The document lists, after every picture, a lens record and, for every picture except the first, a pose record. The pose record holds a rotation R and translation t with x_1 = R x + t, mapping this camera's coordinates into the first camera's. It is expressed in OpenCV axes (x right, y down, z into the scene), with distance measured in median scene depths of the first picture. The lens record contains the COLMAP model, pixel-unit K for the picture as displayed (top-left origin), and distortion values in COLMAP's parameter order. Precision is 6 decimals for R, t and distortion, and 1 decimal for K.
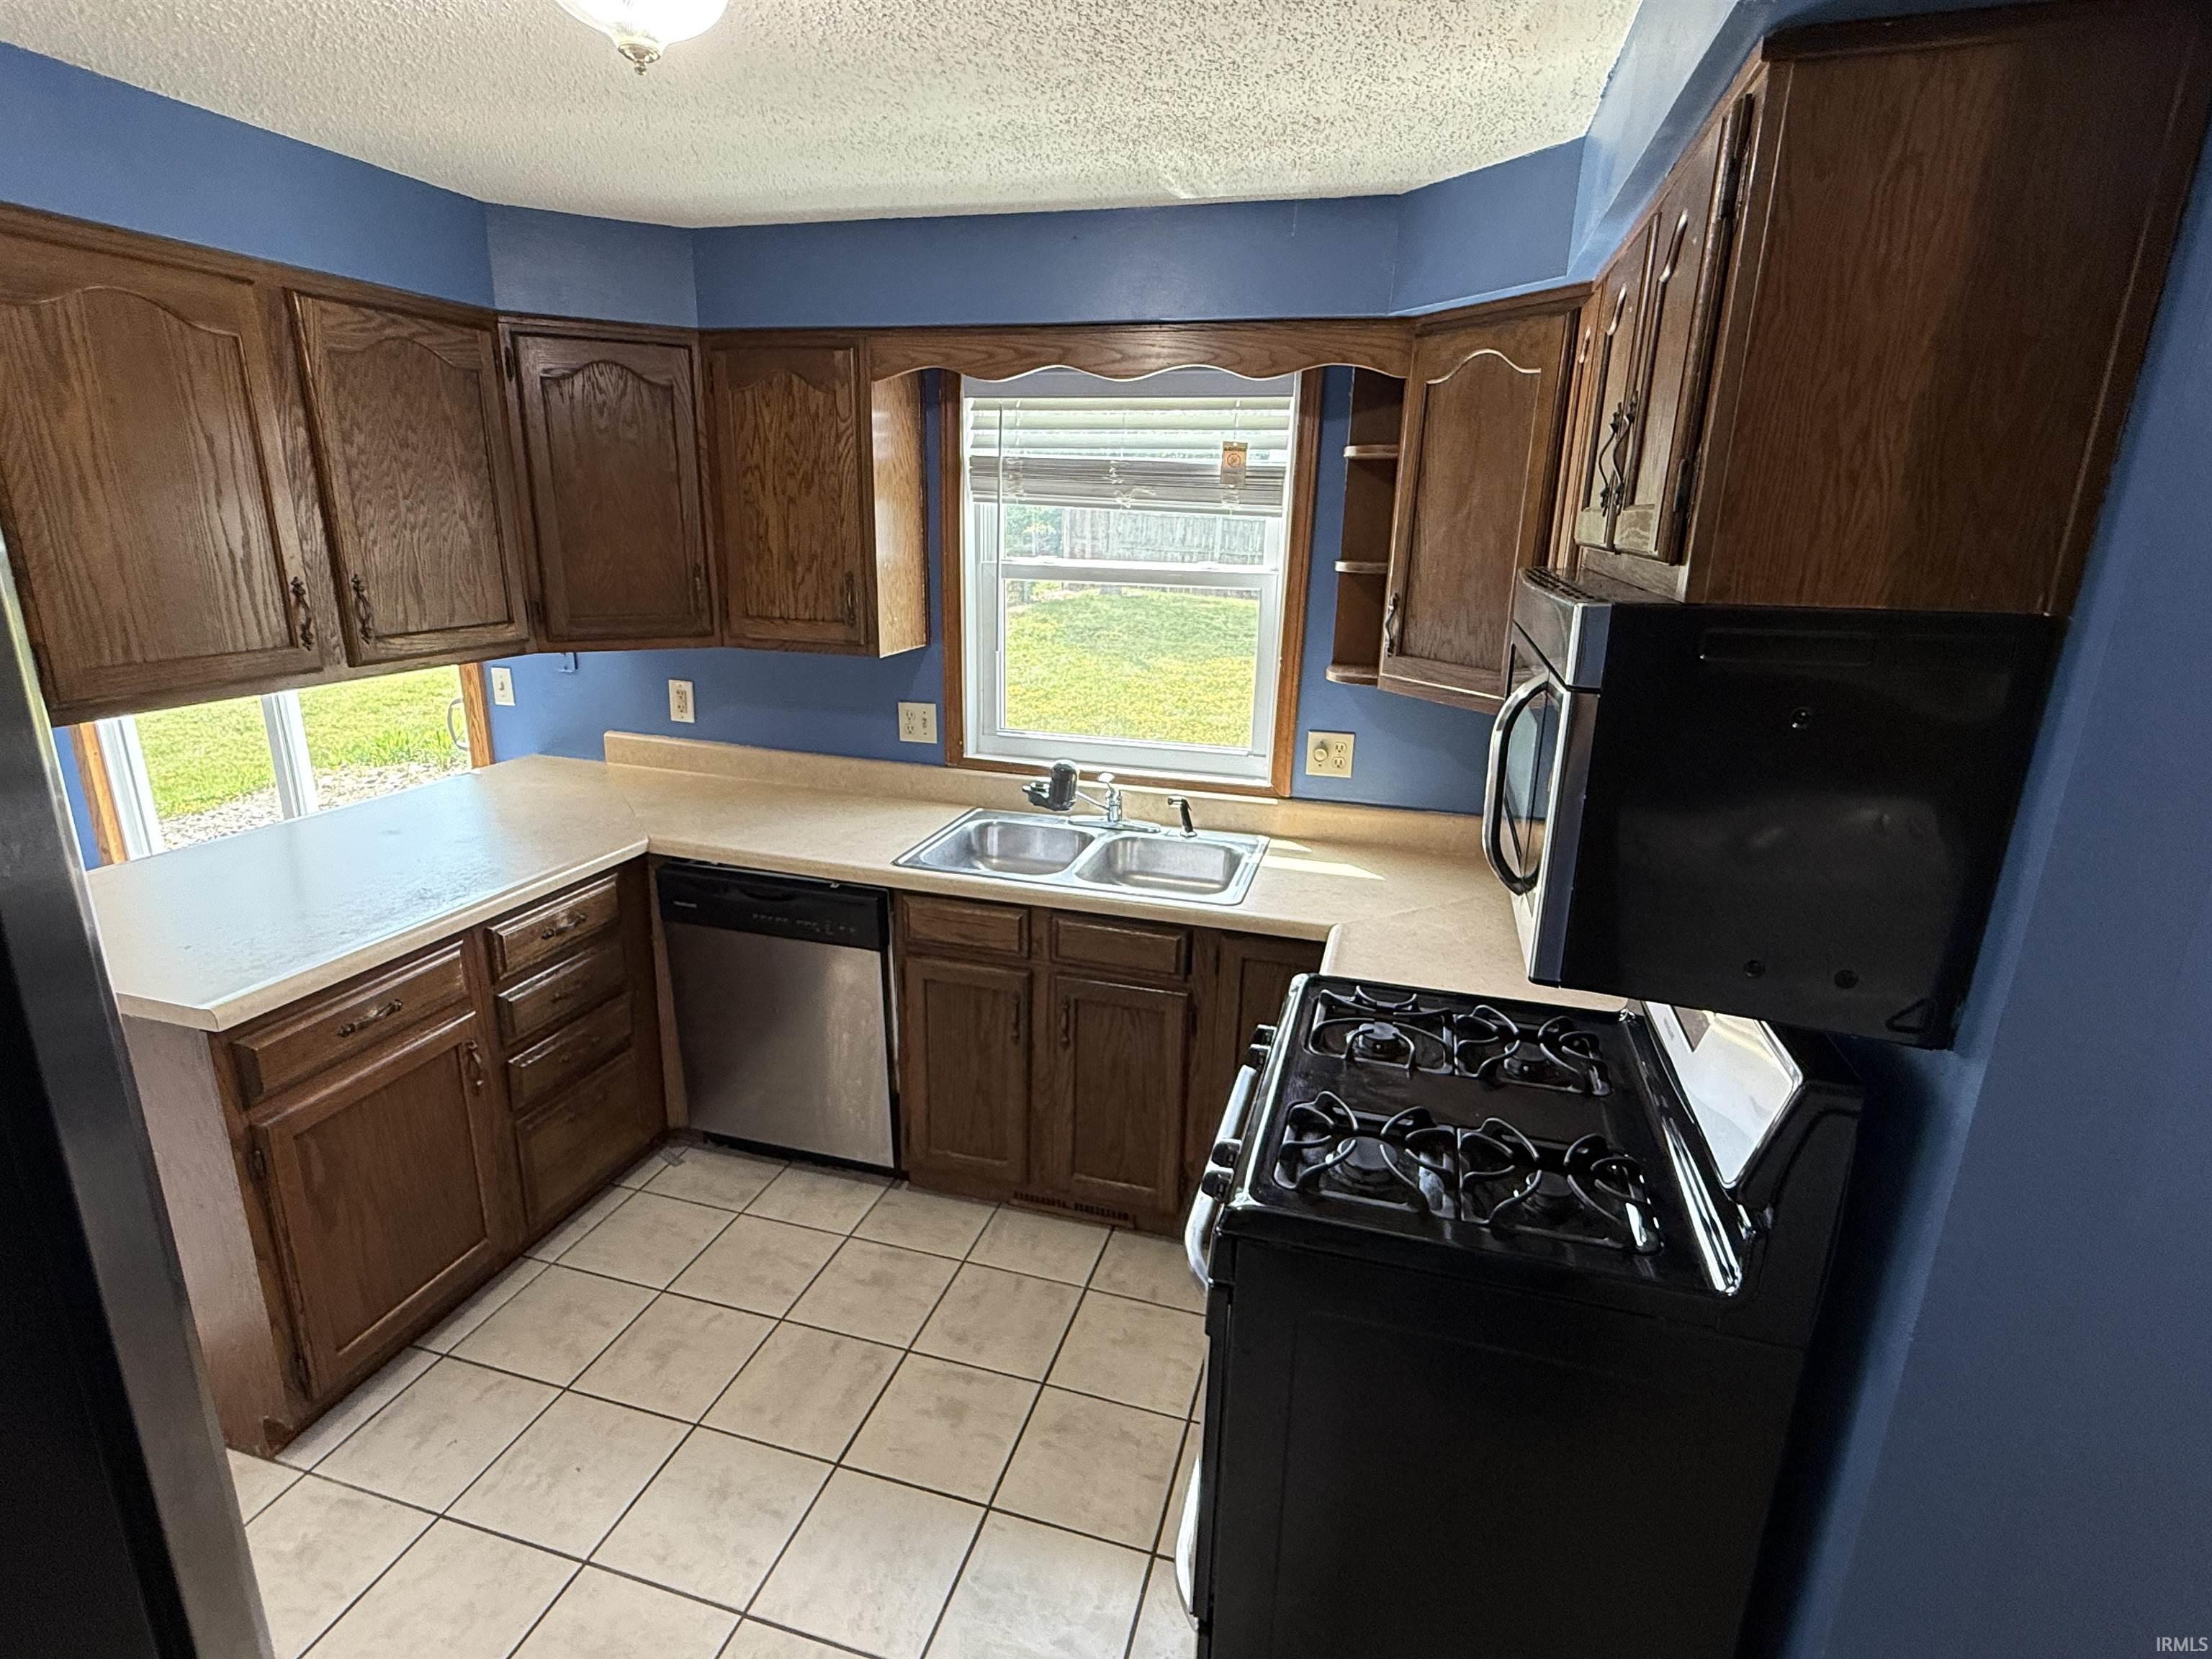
lens RADIAL K [[1098.7, 0, 1106.5], [0, 1098.7, 822.6], [0, 0, 1]] dist [-0.000897, -0.003027]
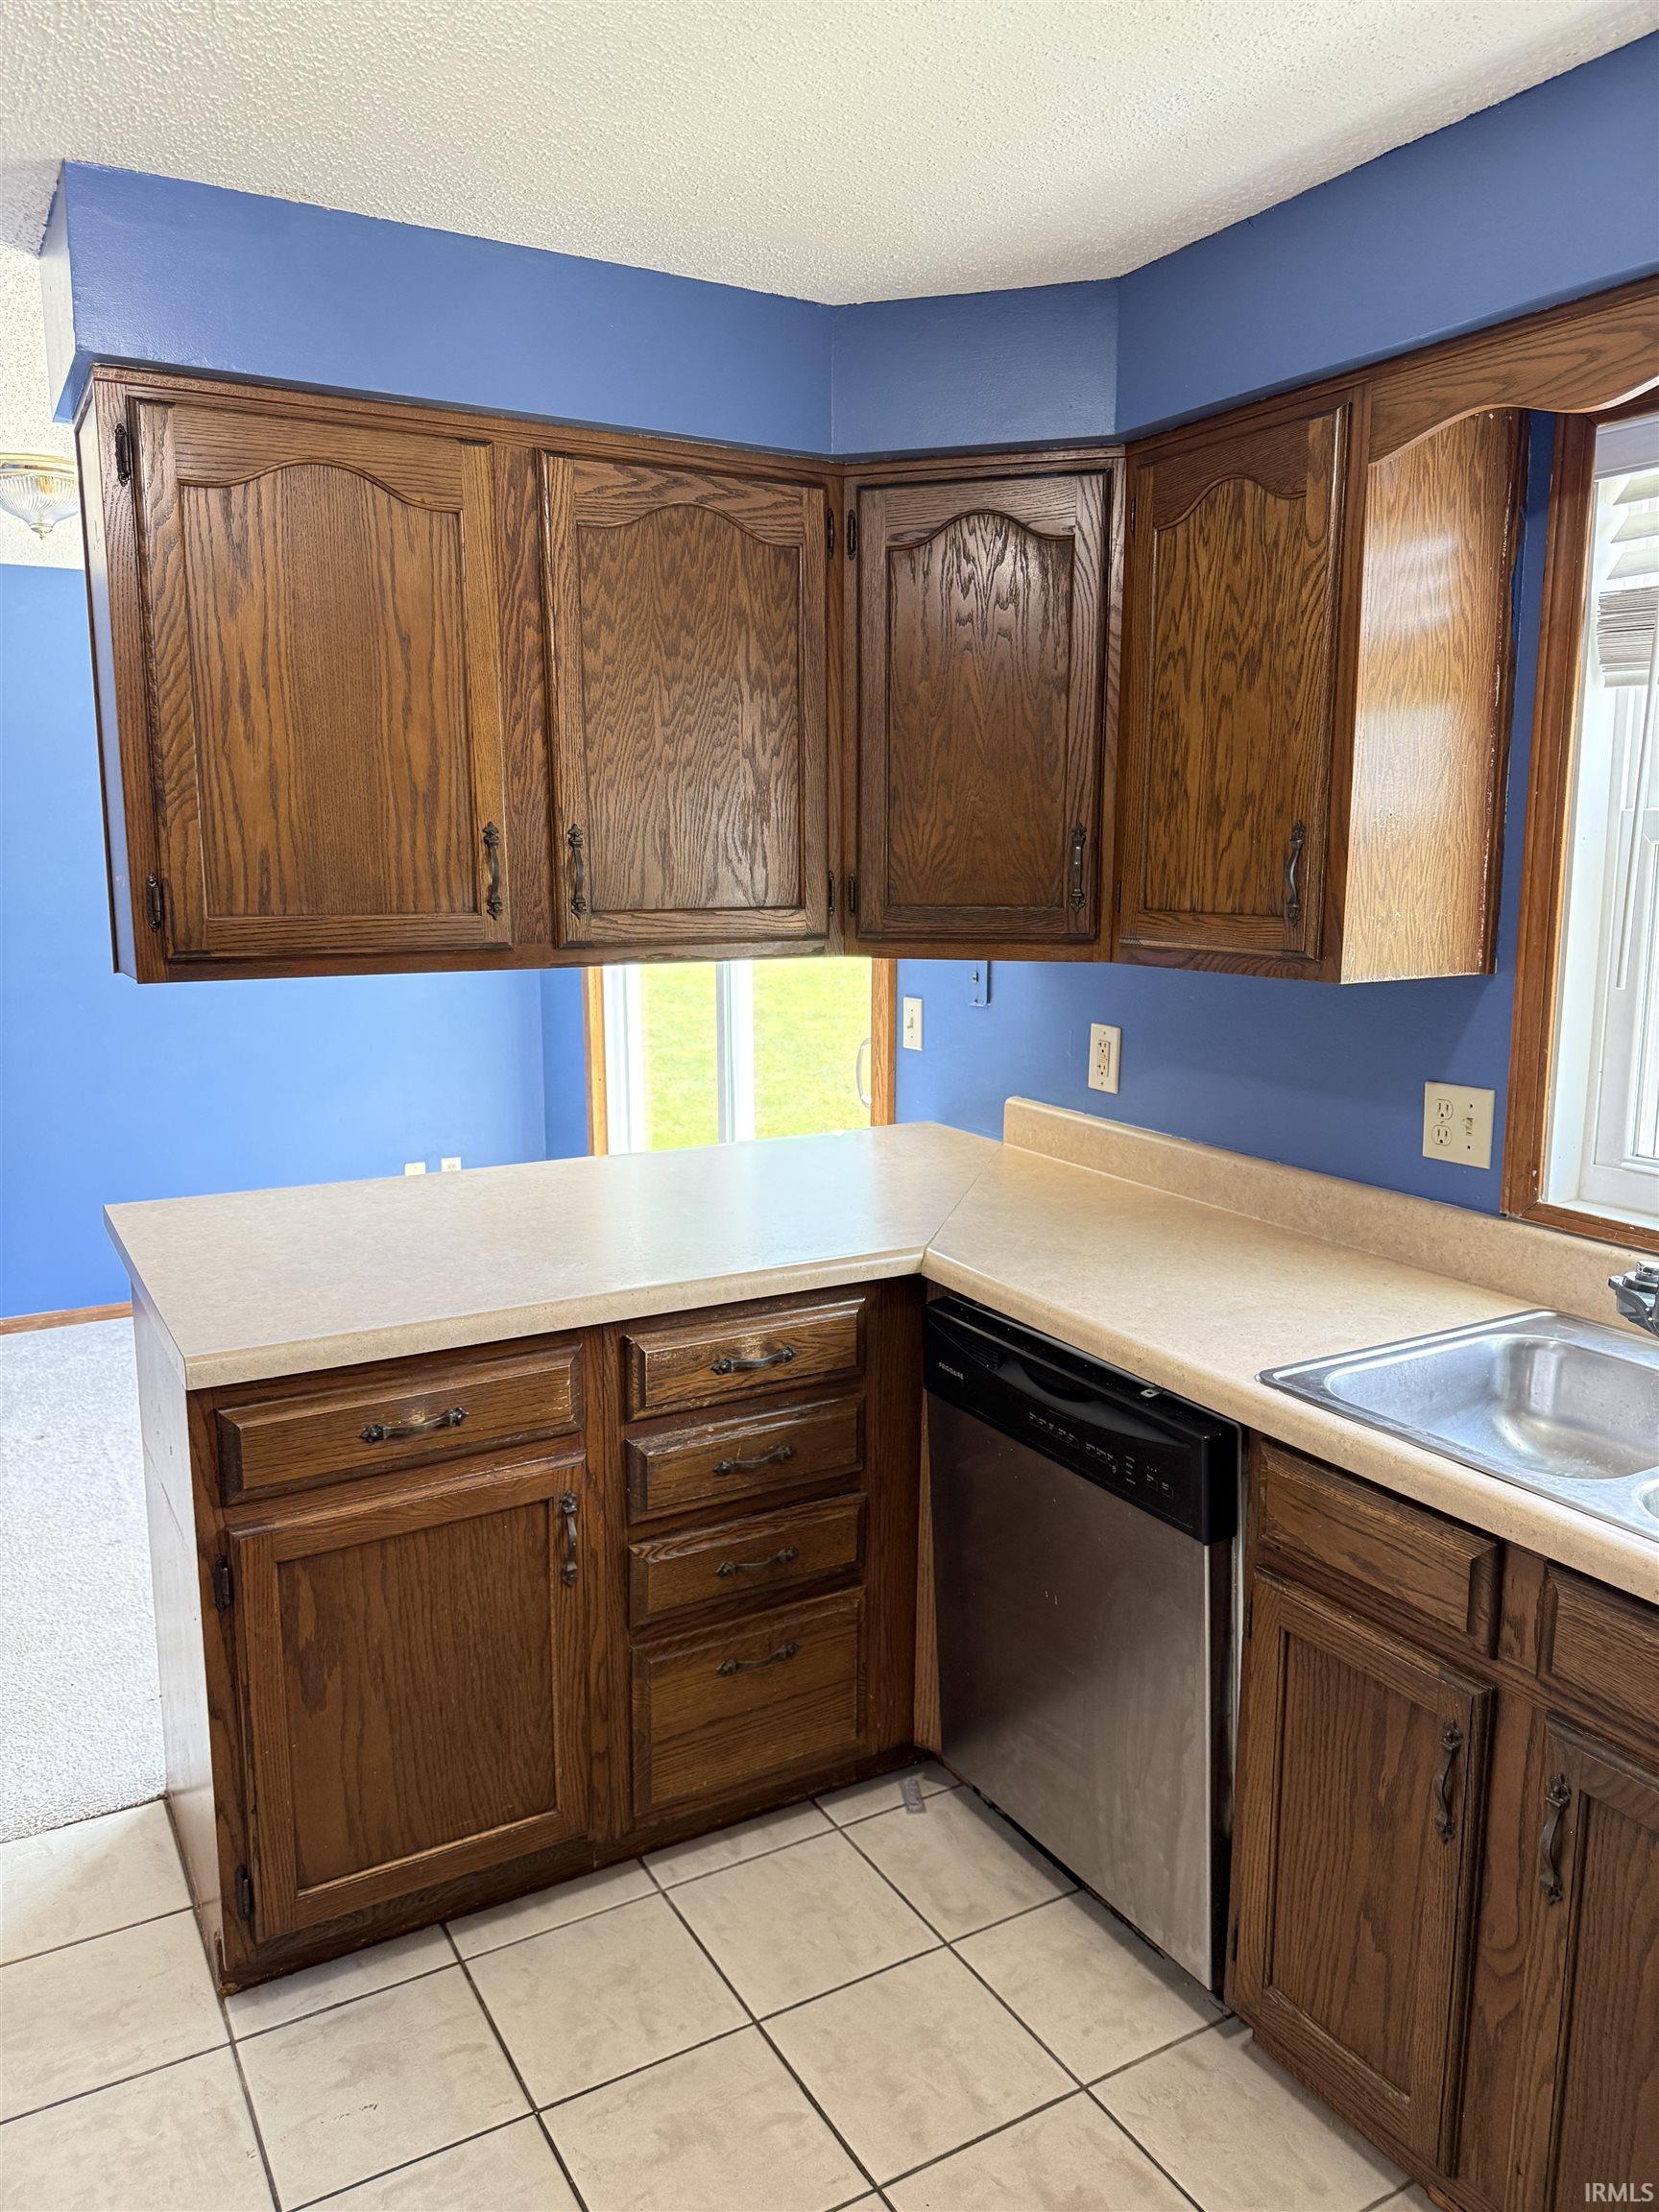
lens RADIAL K [[1580.9, 0, 813.8], [0, 1580.9, 1104.3], [0, 0, 1]] dist [0.046417, -0.030351]
pose [[0.717214, 0.089625, -0.691066, 0.152042], [-0.172990, 0.983551, -0.051977, -0.012061], [0.675040, 0.156826, 0.720920, 0.315368]]
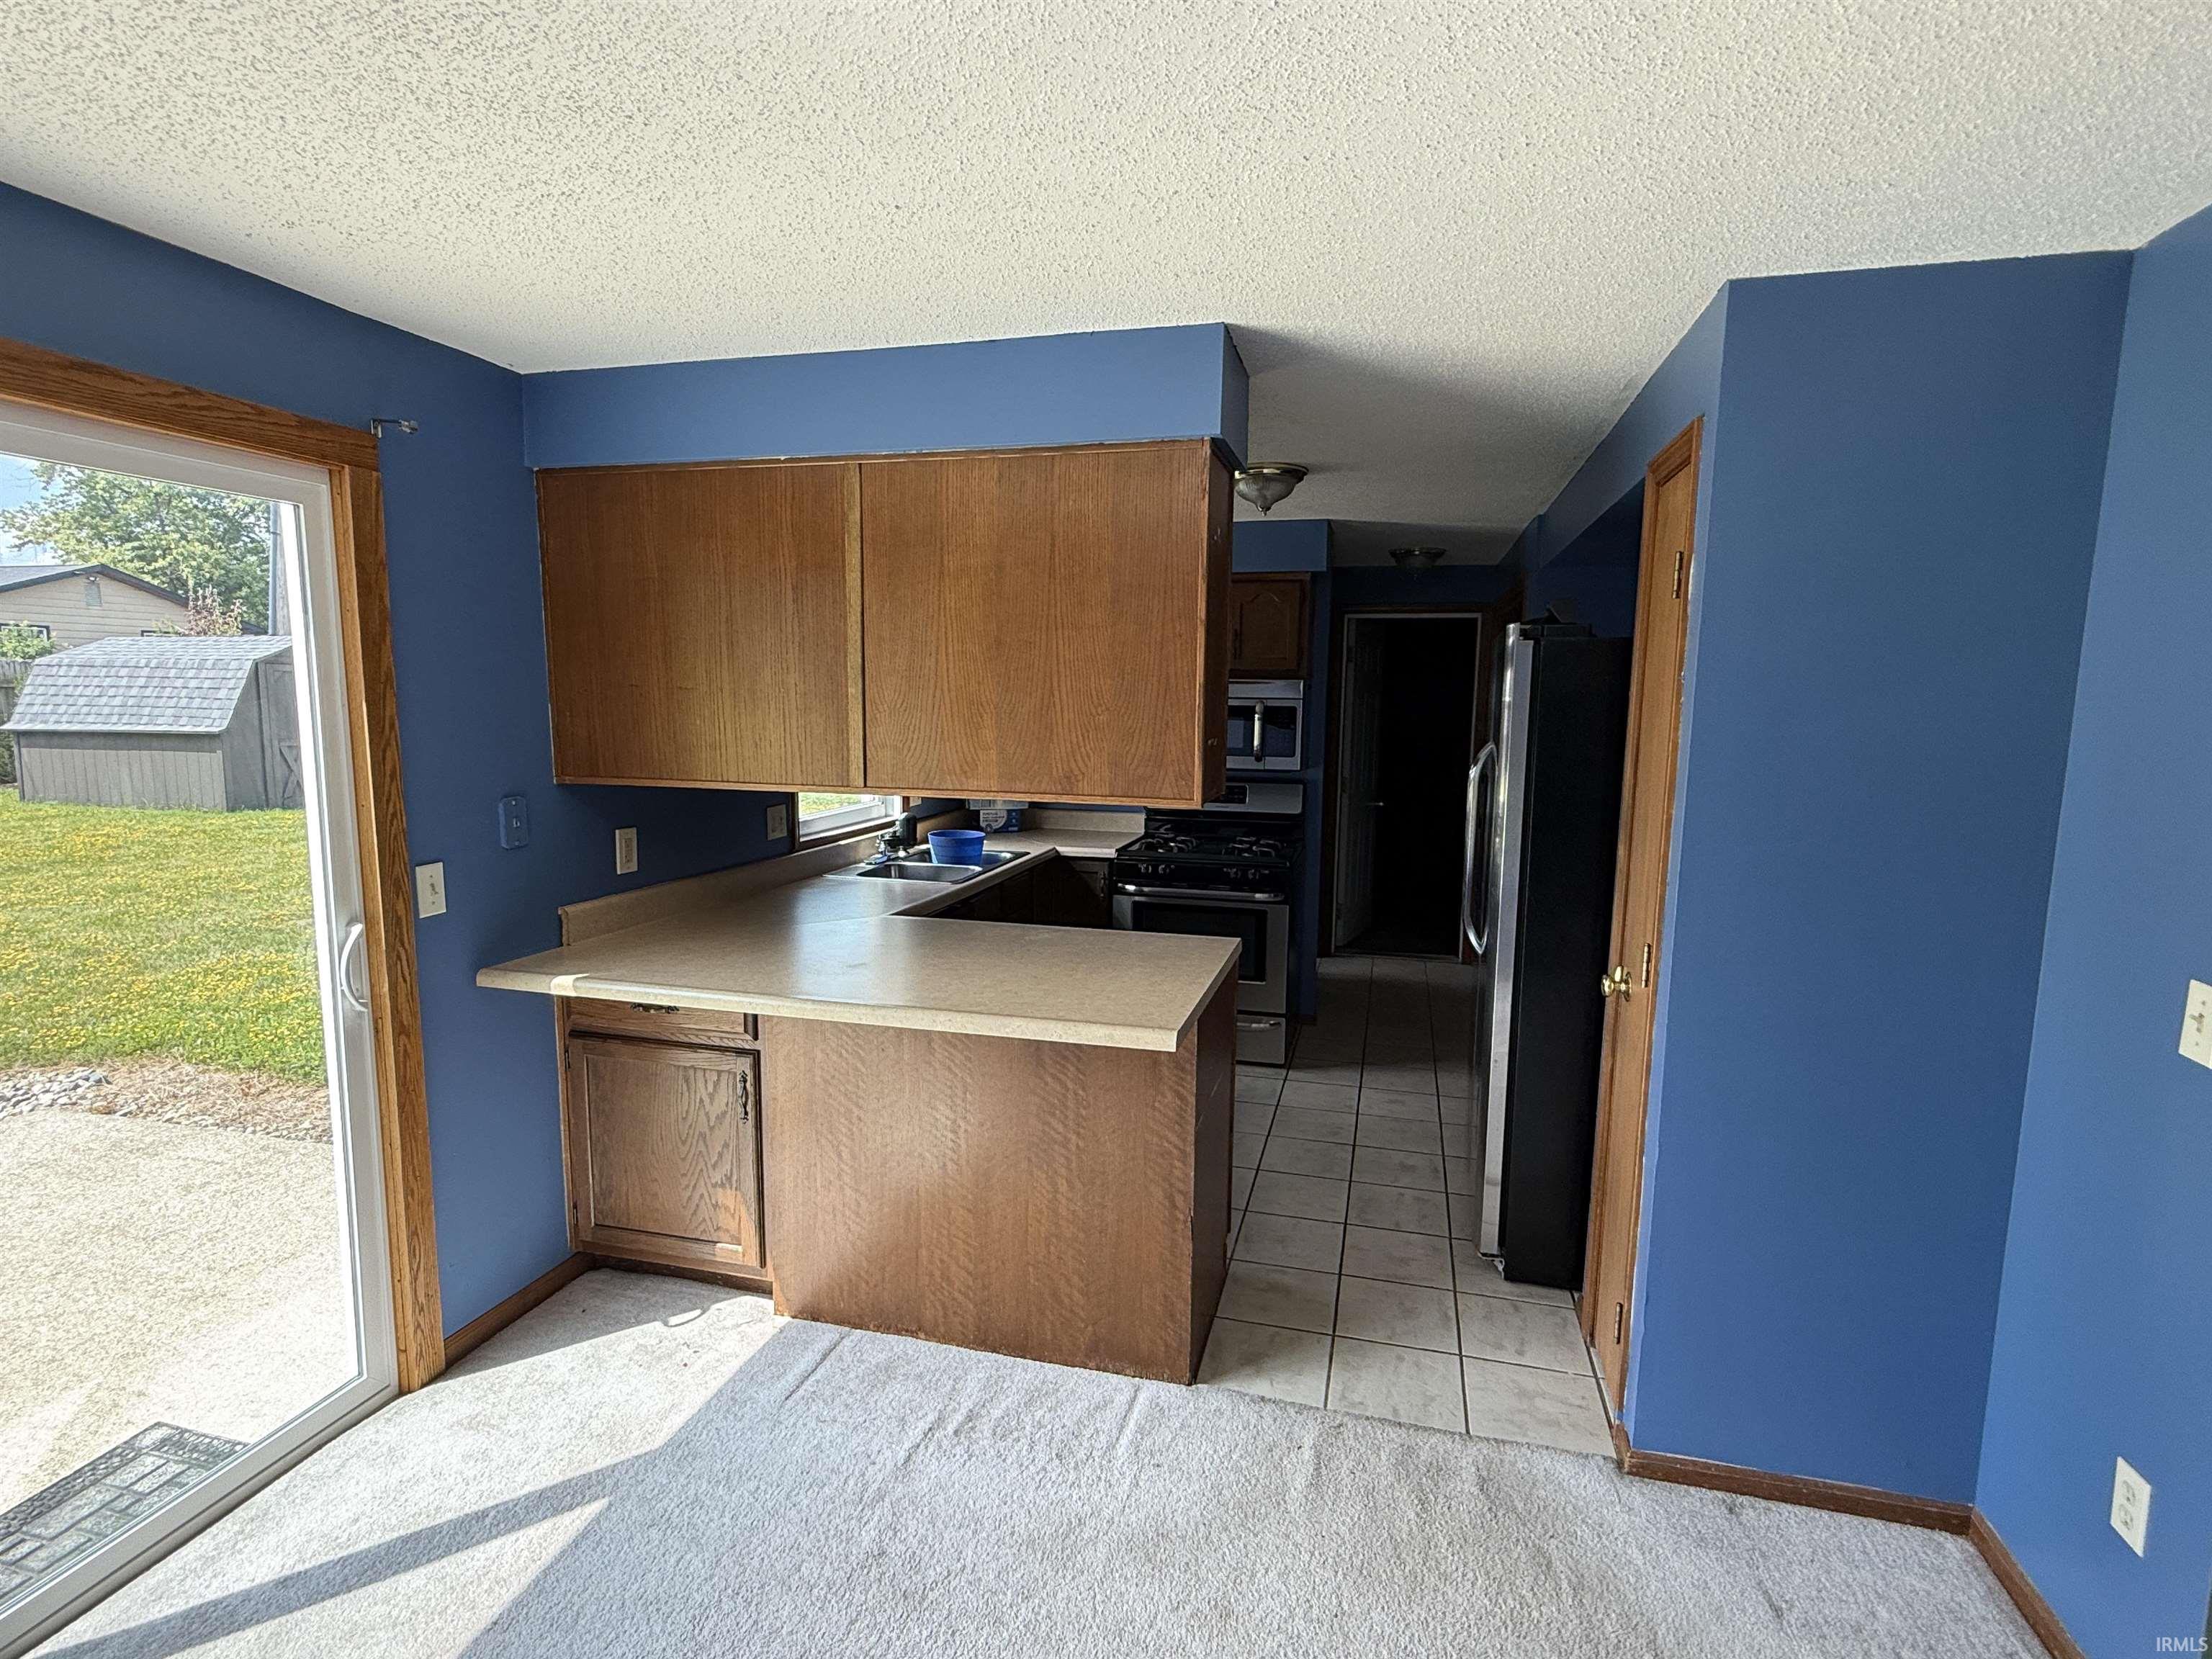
lens RADIAL K [[1098.7, 0, 1117.2], [0, 1098.7, 844.3], [0, 0, 1]] dist [-0.000897, -0.003027]
pose [[-0.026096, -0.164400, 0.986048, -1.679537], [0.255702, 0.952472, 0.165569, -0.210060], [-0.966403, 0.256456, 0.017182, 0.751174]]
